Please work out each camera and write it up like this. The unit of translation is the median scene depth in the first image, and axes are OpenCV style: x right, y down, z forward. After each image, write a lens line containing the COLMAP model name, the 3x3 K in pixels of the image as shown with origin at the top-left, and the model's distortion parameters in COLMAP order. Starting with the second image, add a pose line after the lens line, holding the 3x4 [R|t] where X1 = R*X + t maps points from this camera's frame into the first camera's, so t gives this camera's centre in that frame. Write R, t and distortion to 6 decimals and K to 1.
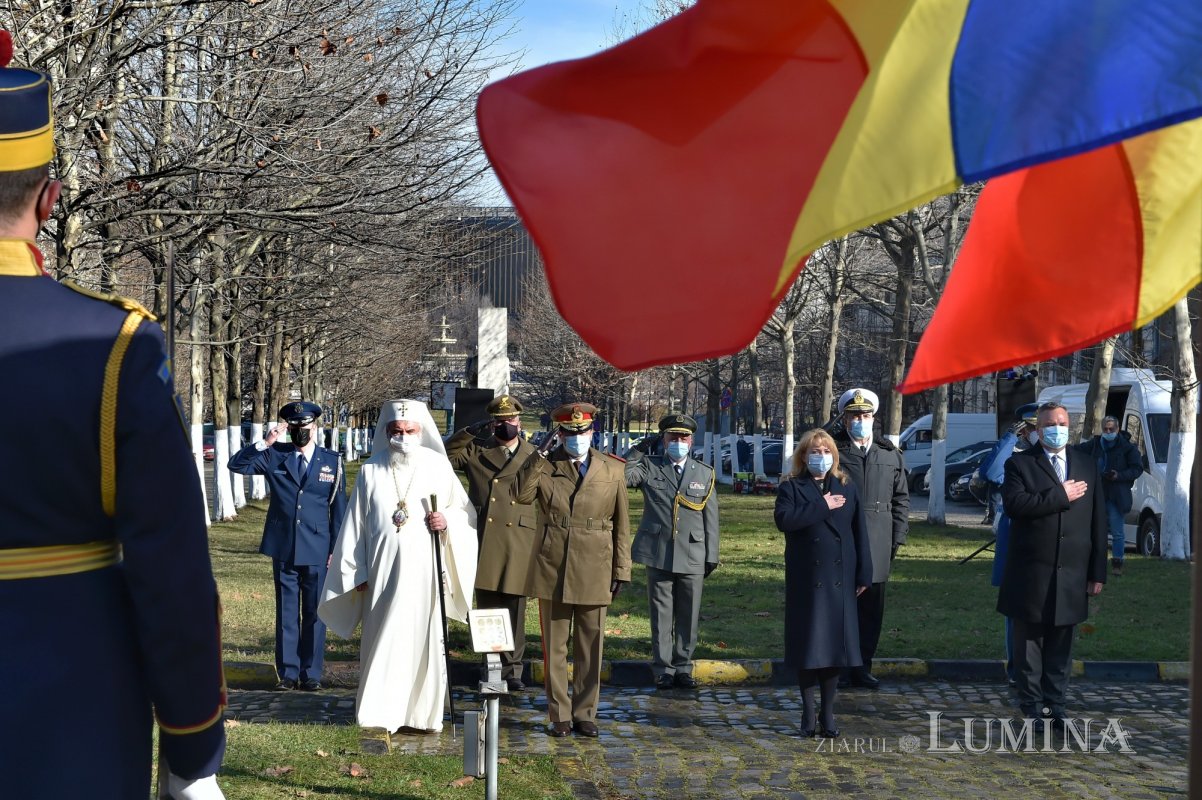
lens RADIAL K [[2268.1, 0, 601.0], [0, 2268.1, 400.0], [0, 0, 1]] dist [-0.000255, 0.021543]
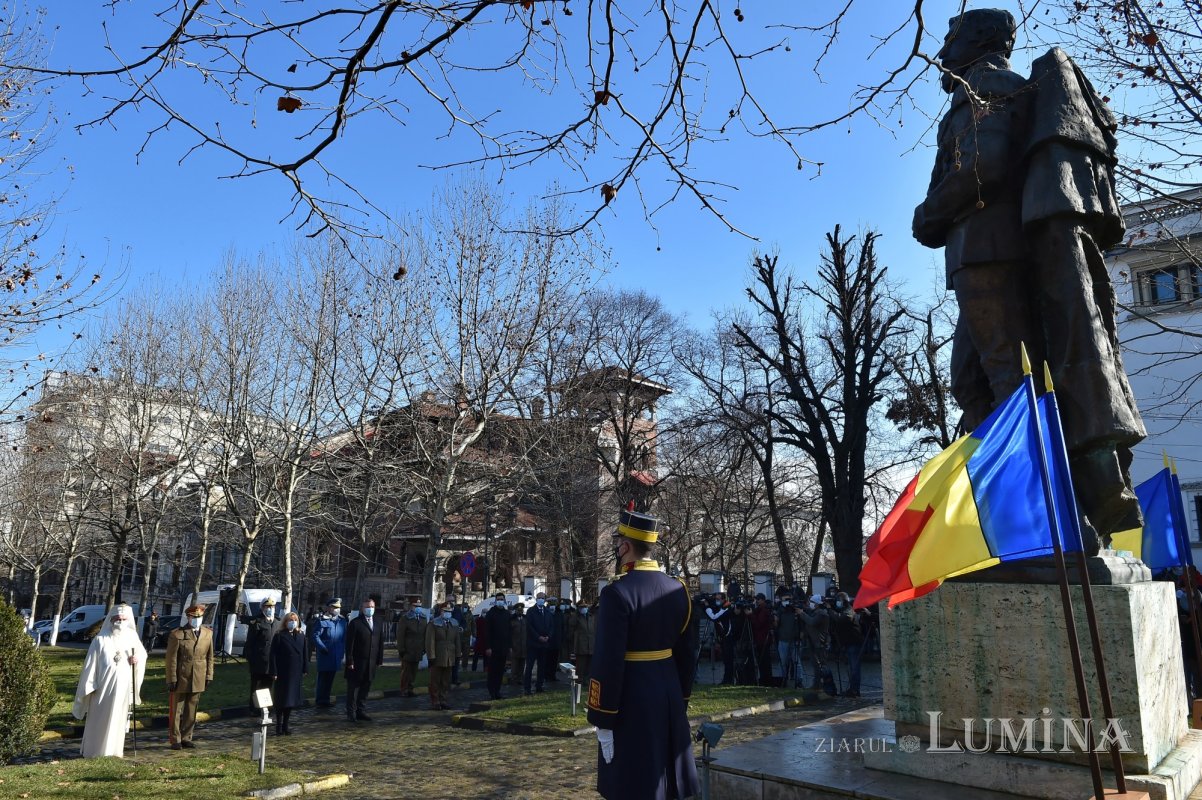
lens RADIAL K [[833.5, 0, 601.0], [0, 833.5, 400.0], [0, 0, 1]] dist [-0.011324, -0.004146]
pose [[0.720242, 0.129215, 0.681582, -0.306239], [0.027922, 0.976304, -0.214595, -0.009681], [-0.693160, 0.173592, 0.699567, 0.019064]]
